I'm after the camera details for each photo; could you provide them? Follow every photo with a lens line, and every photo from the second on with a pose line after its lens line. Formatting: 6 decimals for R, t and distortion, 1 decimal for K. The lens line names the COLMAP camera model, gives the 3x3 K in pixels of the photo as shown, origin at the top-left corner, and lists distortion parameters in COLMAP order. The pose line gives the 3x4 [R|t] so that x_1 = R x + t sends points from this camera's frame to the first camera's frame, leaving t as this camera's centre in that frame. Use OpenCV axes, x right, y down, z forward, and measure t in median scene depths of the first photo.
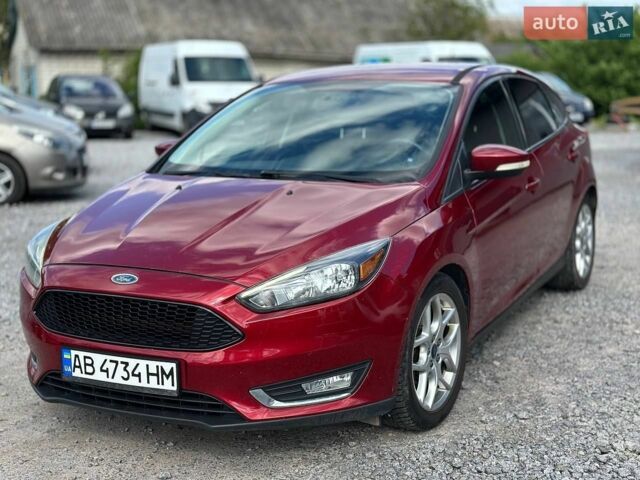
lens RADIAL K [[1204.8, 0, 320.0], [0, 1204.8, 240.0], [0, 0, 1]] dist [0.316555, -1.121690]
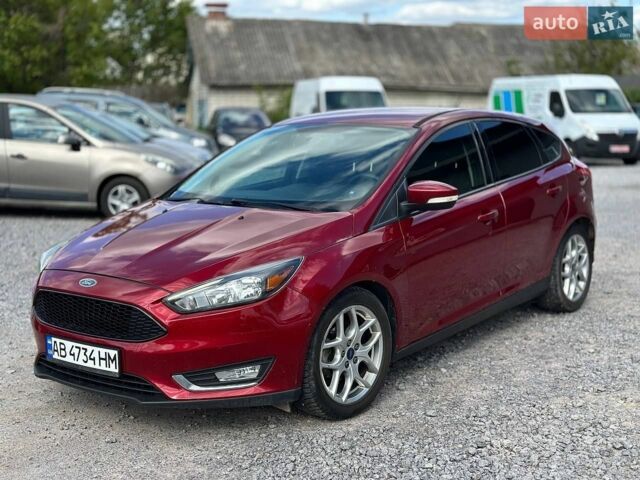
lens RADIAL K [[1204.8, 0, 320.0], [0, 1204.8, 240.0], [0, 0, 1]] dist [0.316555, -1.121690]
pose [[0.971674, 0.029125, -0.234524, 0.356883], [-0.032841, 0.999389, -0.011952, -0.004975], [0.234032, 0.019315, 0.972037, -0.171217]]
